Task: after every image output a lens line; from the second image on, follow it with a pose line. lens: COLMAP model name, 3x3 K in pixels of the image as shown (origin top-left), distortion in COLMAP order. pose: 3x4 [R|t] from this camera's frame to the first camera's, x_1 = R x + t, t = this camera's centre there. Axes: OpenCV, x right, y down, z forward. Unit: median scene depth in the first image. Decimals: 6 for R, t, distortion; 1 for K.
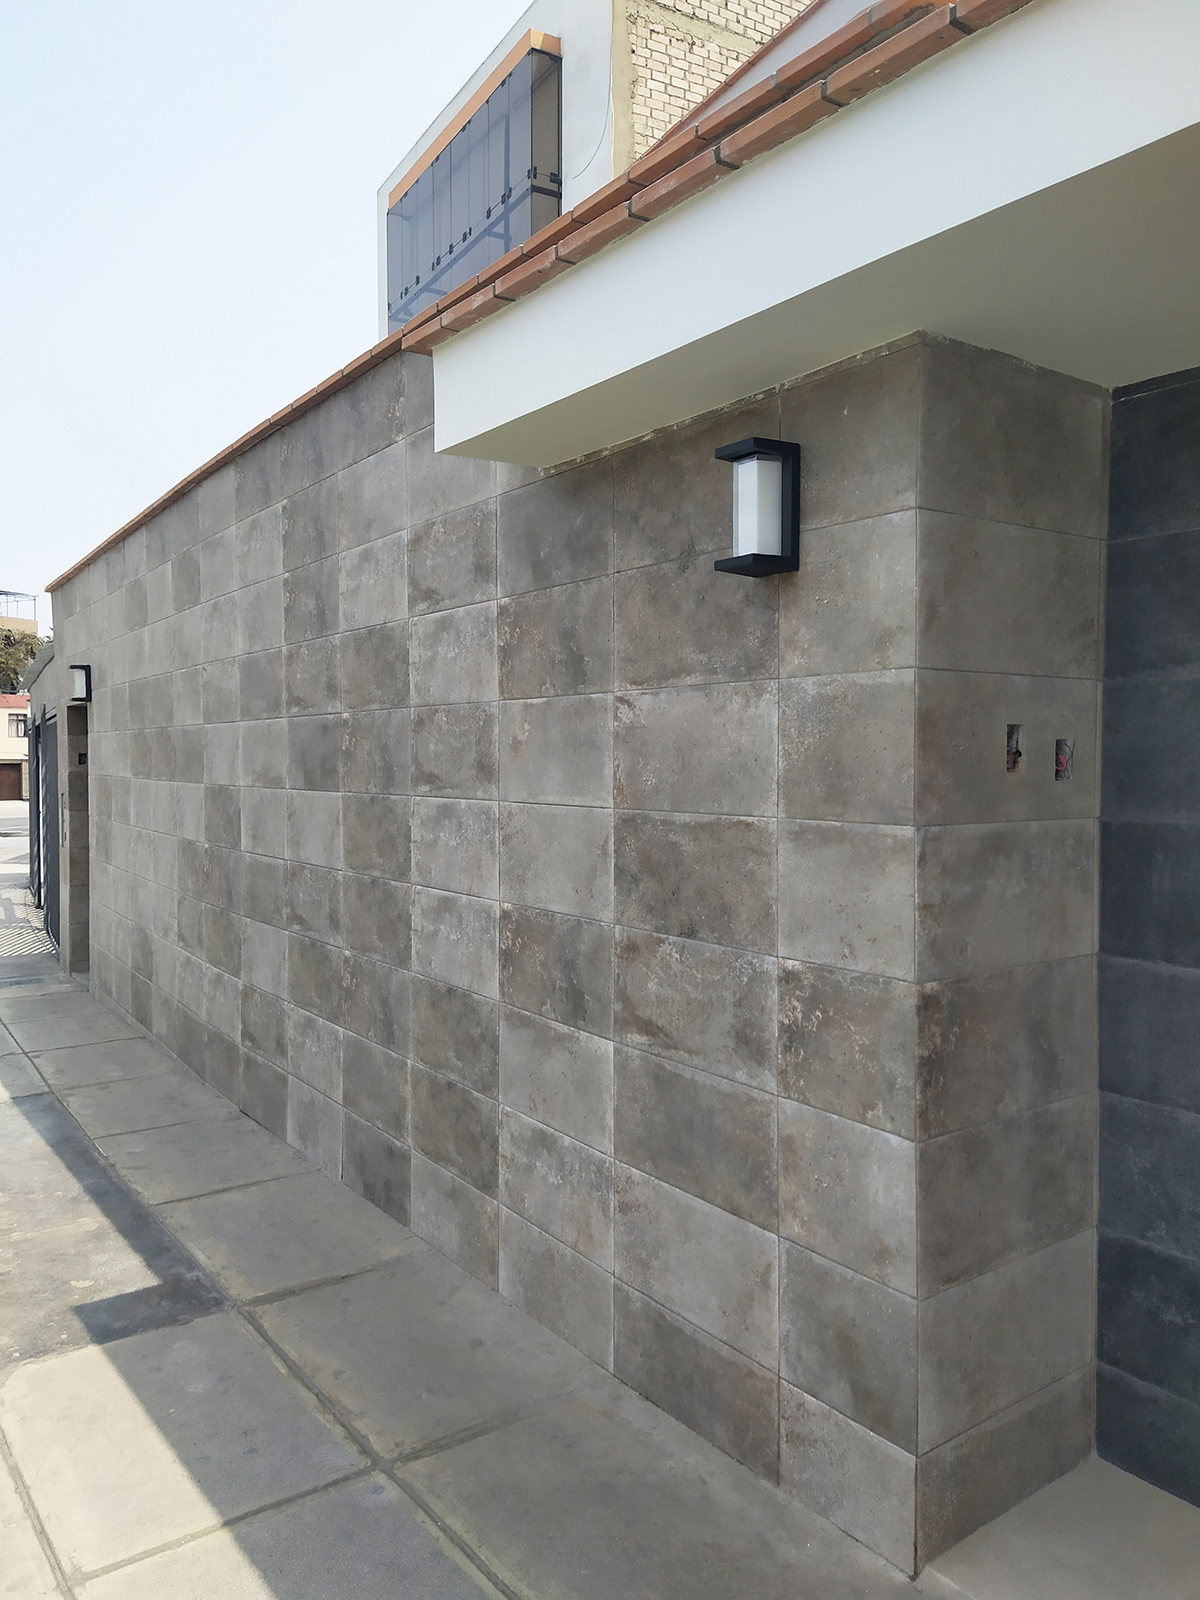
lens RADIAL K [[1179.4, 0, 549.6], [0, 1179.4, 797.4], [0, 0, 1]] dist [0.107232, -0.144656]
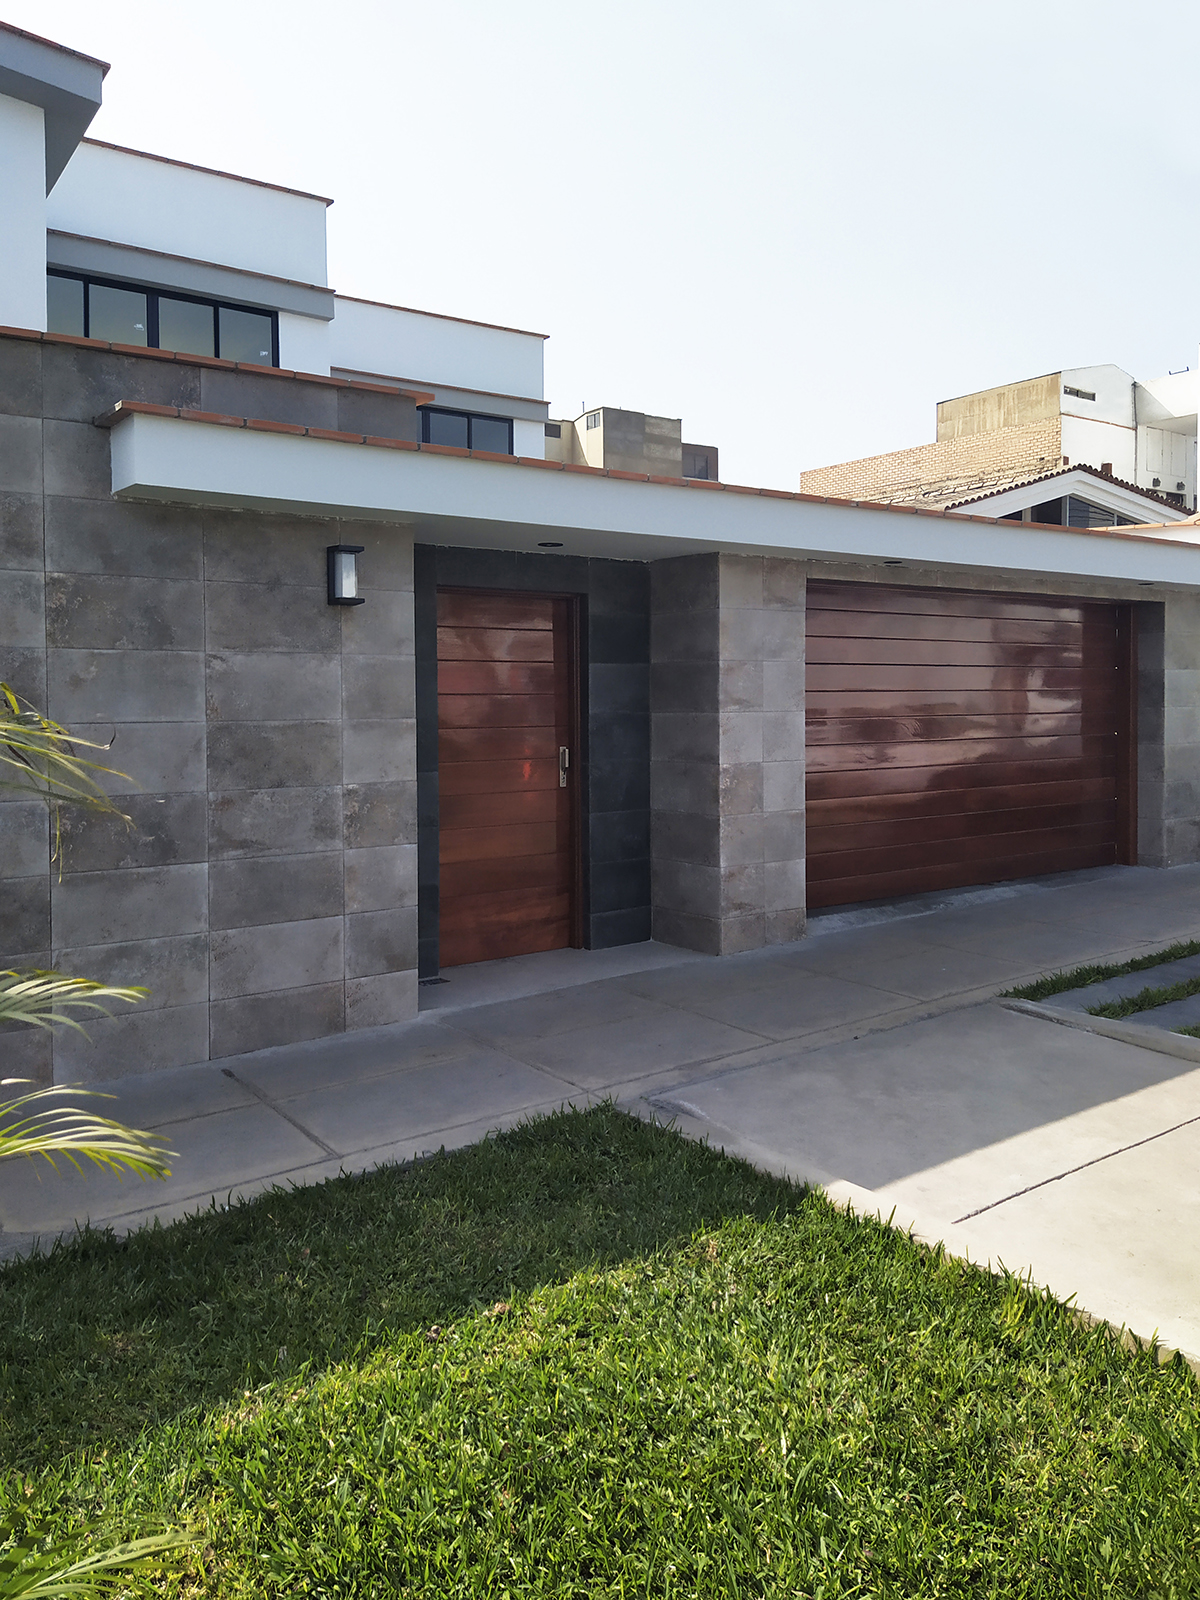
lens RADIAL K [[1172.7, 0, 569.3], [0, 1172.7, 747.5], [0, 0, 1]] dist [0.070460, -0.078056]
pose [[0.032407, -0.045716, 0.998429, -1.907547], [0.038334, 0.998275, 0.044465, -0.010297], [-0.998739, 0.036832, 0.034104, 0.523348]]
